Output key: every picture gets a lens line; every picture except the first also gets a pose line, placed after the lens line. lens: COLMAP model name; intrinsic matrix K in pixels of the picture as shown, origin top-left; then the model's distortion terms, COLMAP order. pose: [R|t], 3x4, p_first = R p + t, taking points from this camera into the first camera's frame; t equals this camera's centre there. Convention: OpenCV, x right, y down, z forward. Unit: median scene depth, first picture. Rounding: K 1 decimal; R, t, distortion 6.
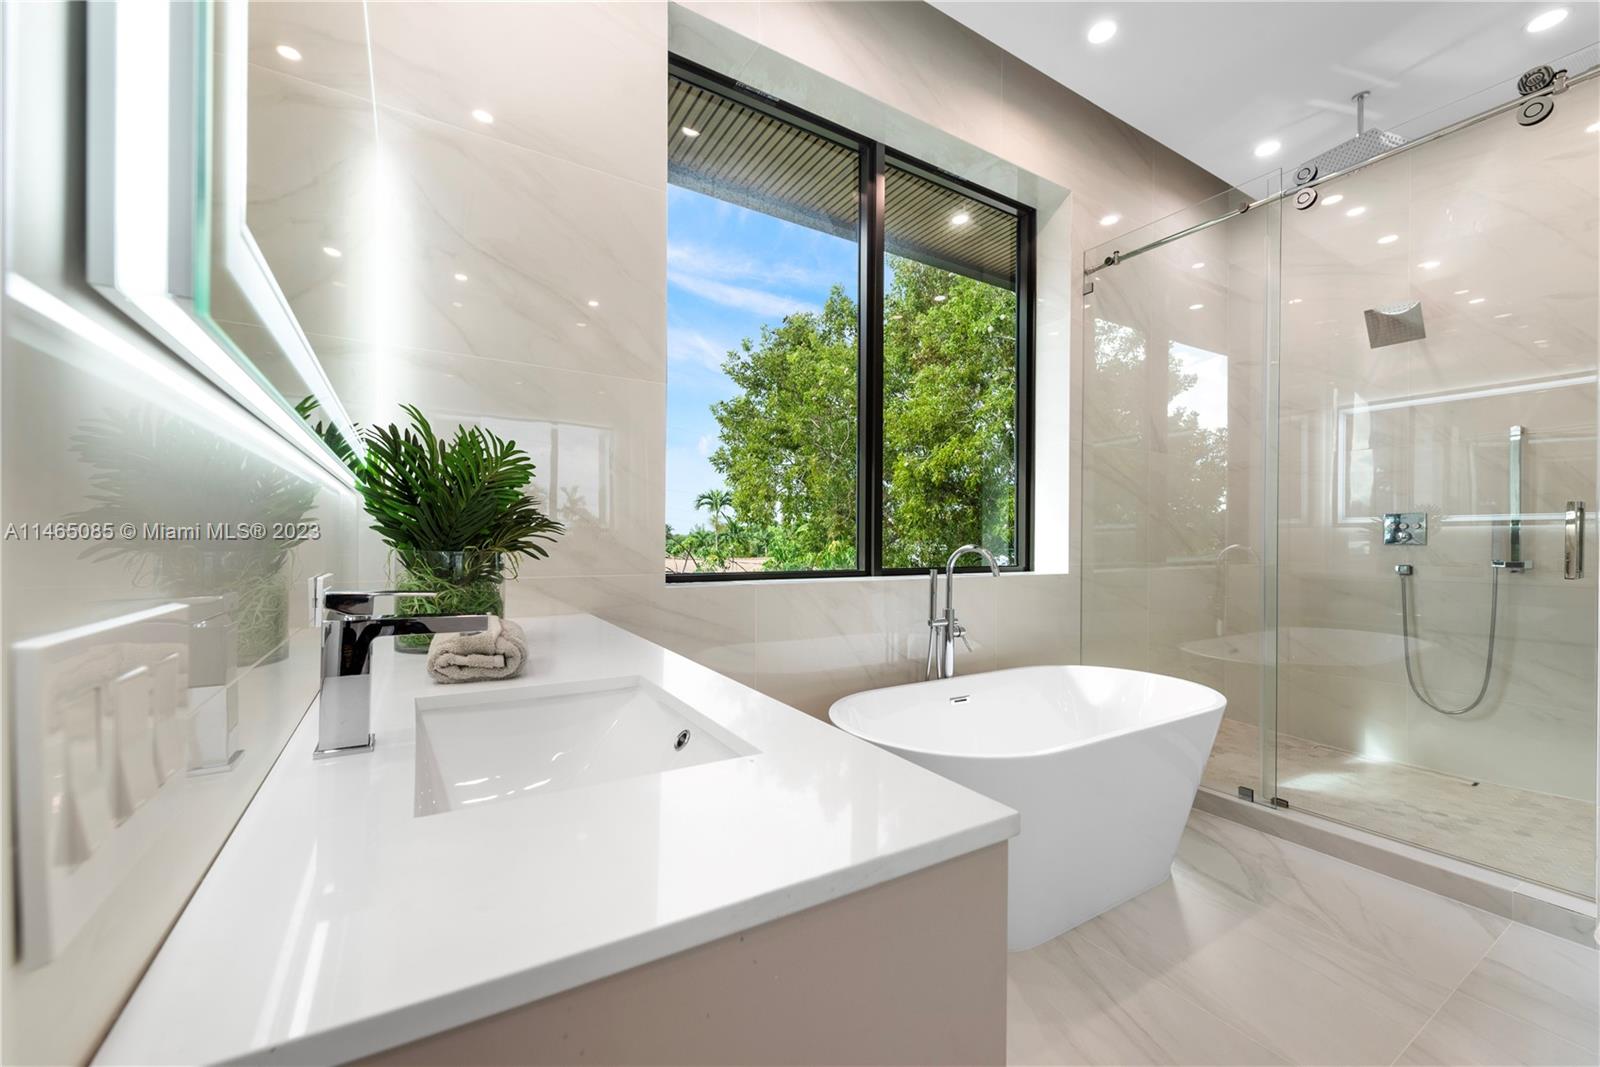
lens RADIAL K [[627.5, 0, 791.9], [0, 627.5, 543.5], [0, 0, 1]] dist [0.011268, -0.002951]
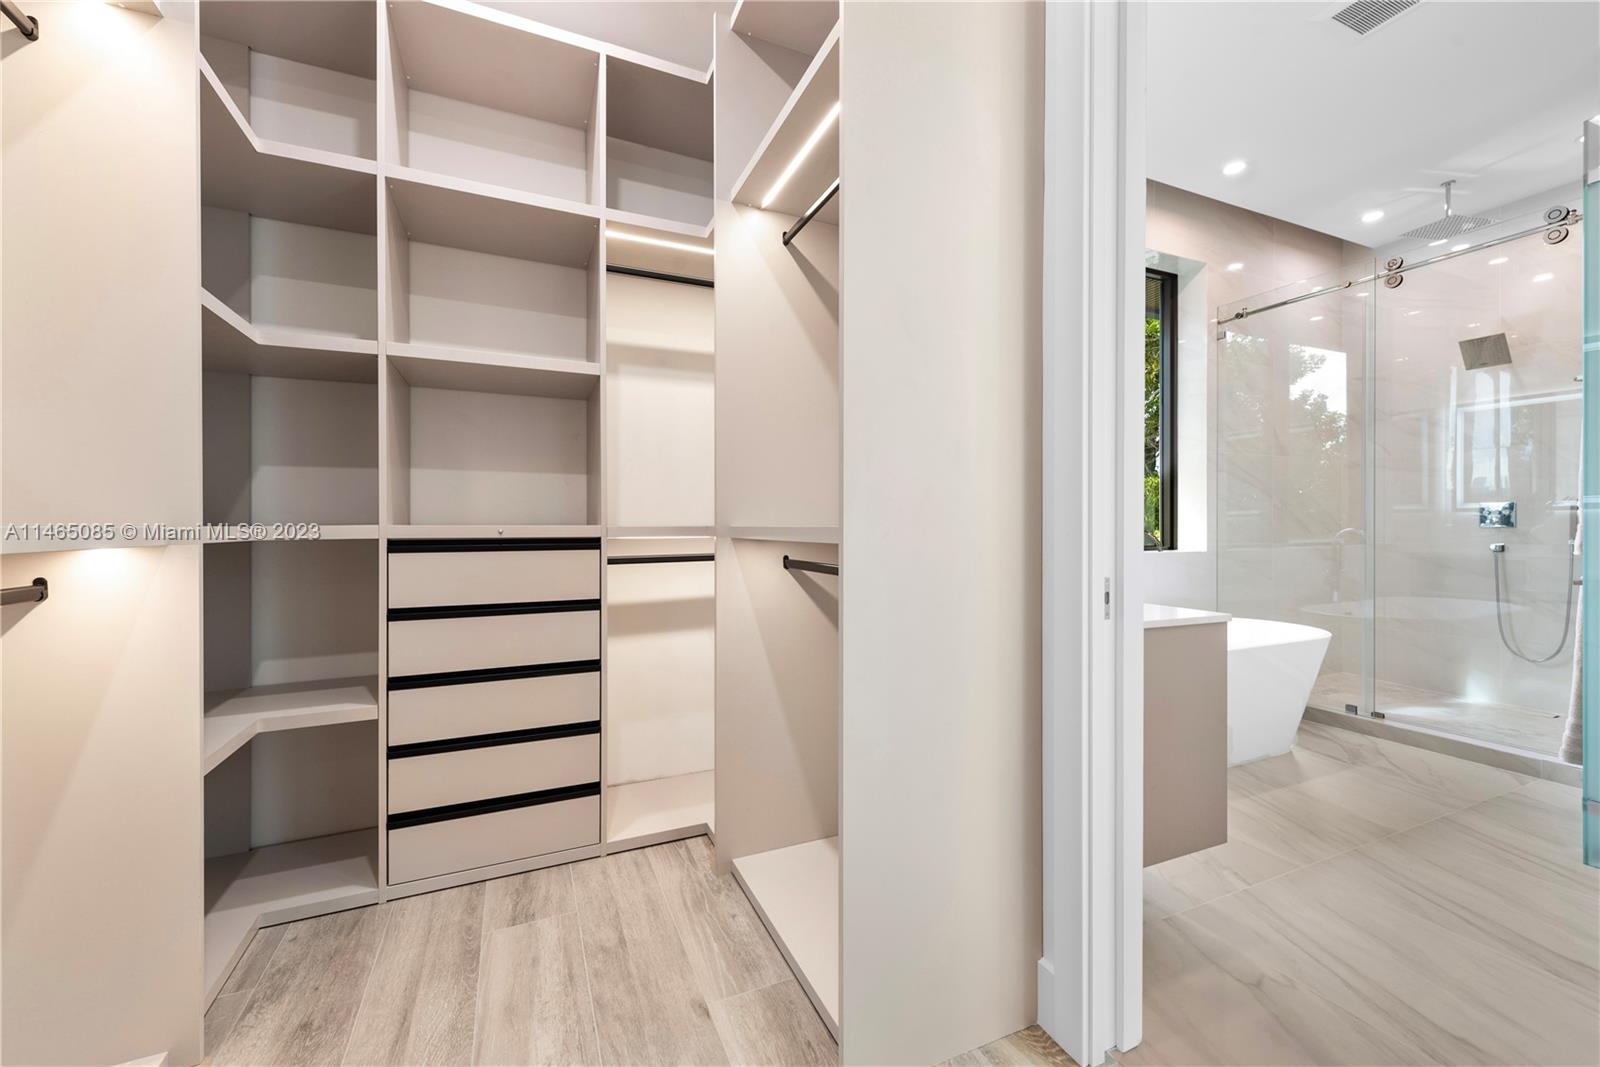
lens RADIAL K [[627.5, 0, 795.3], [0, 627.5, 530.1], [0, 0, 1]] dist [0.011268, -0.002951]
pose [[0.991391, -0.006192, -0.130788, -0.242982], [0.006104, 0.999981, -0.001070, -0.000679], [0.130793, 0.000263, 0.991410, -0.425043]]
